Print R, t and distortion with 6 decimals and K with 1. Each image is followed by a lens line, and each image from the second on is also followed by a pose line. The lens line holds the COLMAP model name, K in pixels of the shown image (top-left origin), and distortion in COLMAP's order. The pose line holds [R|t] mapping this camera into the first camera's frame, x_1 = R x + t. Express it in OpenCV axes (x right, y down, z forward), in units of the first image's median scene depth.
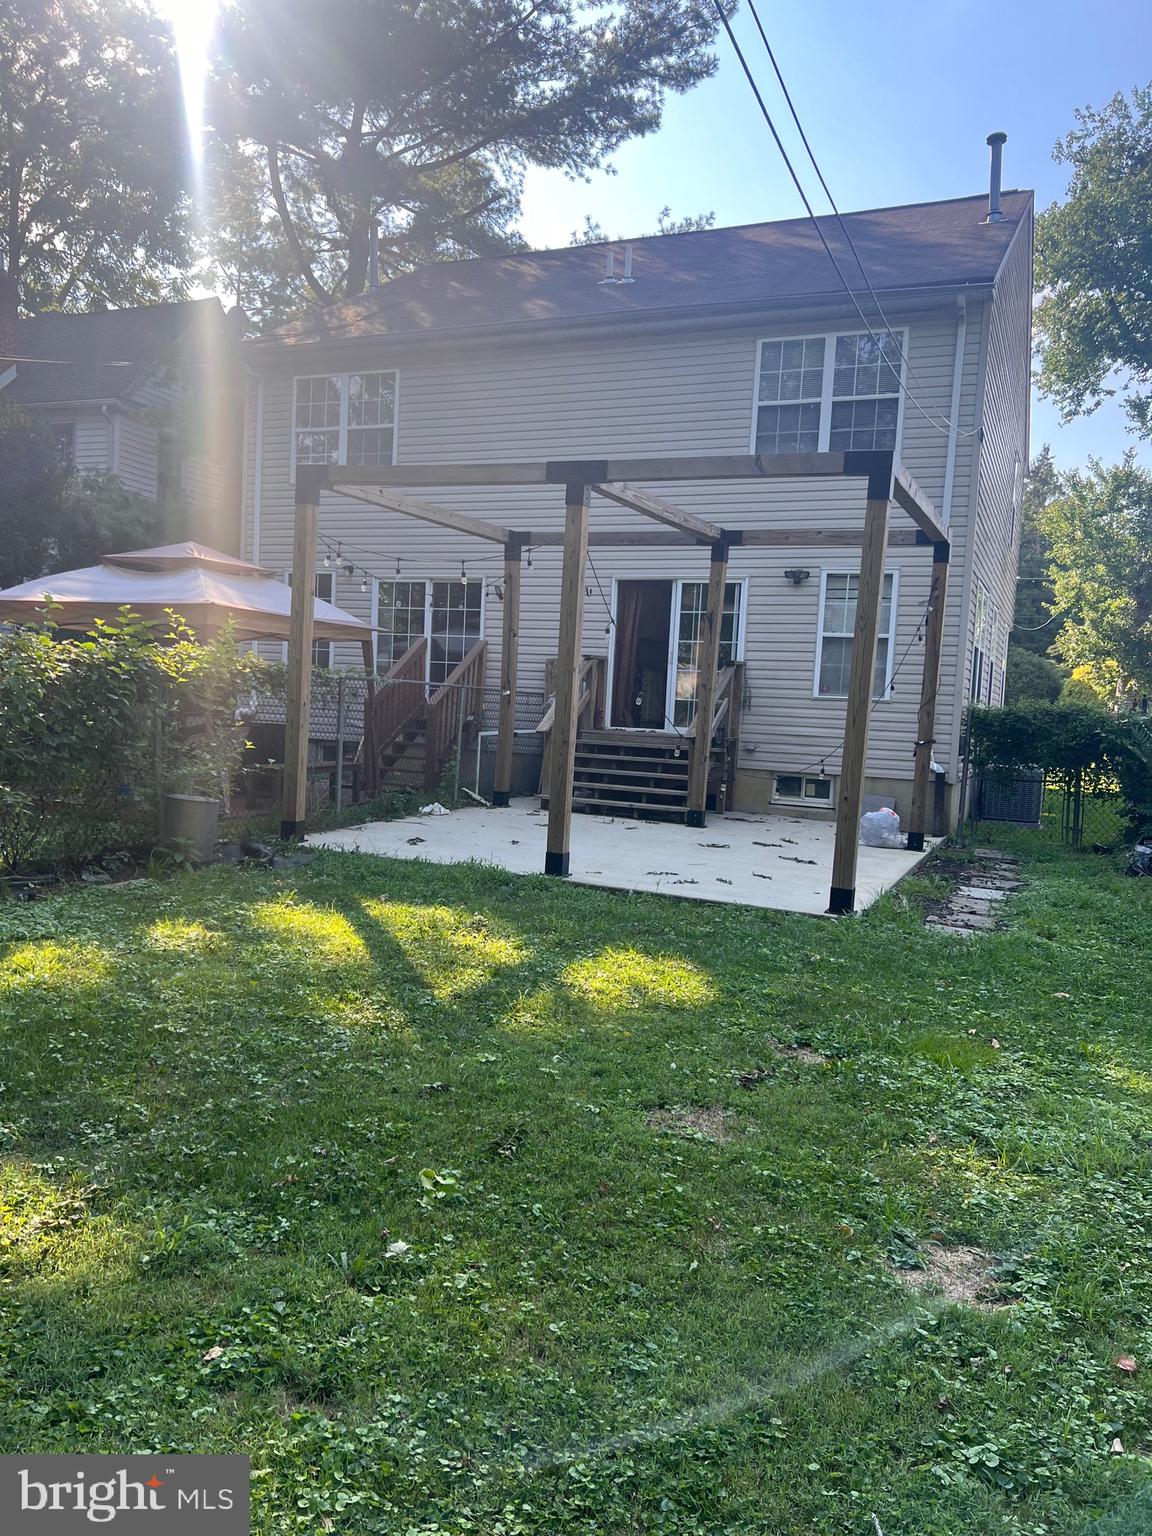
lens RADIAL K [[1182.0, 0, 550.9], [0, 1182.0, 771.7], [0, 0, 1]] dist [0.064596, -0.076831]
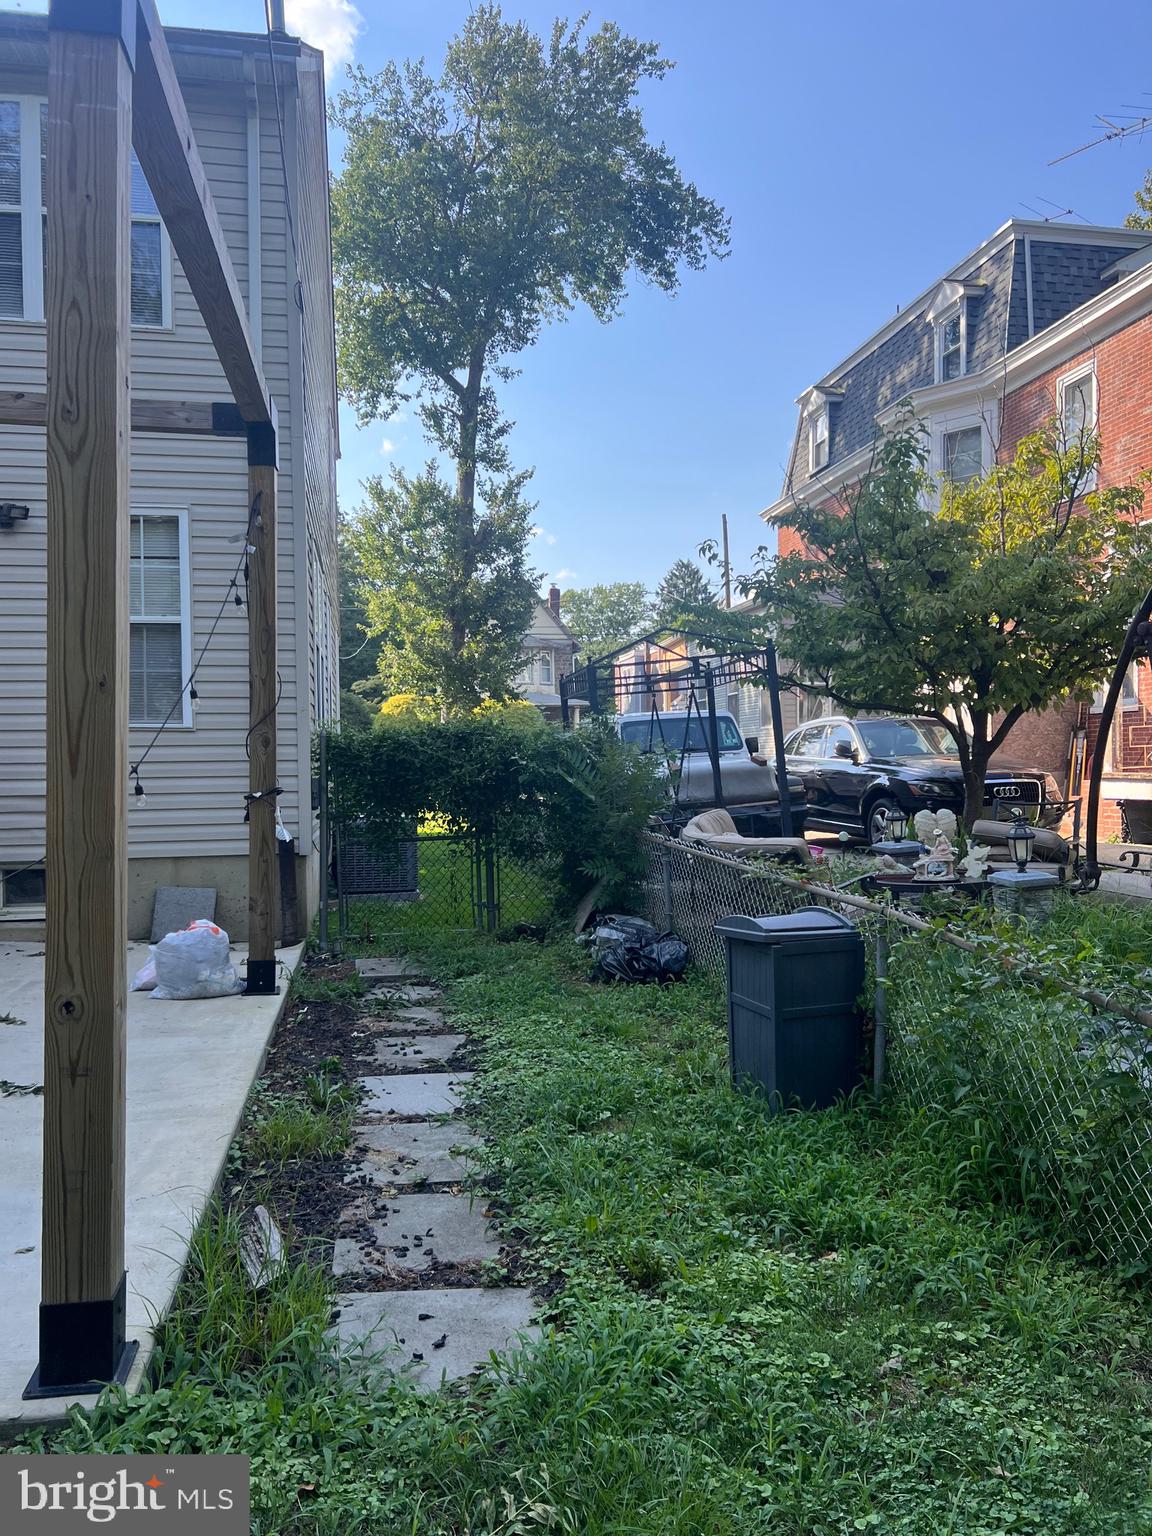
lens RADIAL K [[1172.3, 0, 594.4], [0, 1172.3, 785.4], [0, 0, 1]] dist [0.089161, -0.170642]
pose [[0.823008, -0.072011, 0.563446, 0.112603], [0.086791, 0.996226, 0.000548, -0.013072], [-0.561359, 0.048451, 0.826153, 0.390592]]
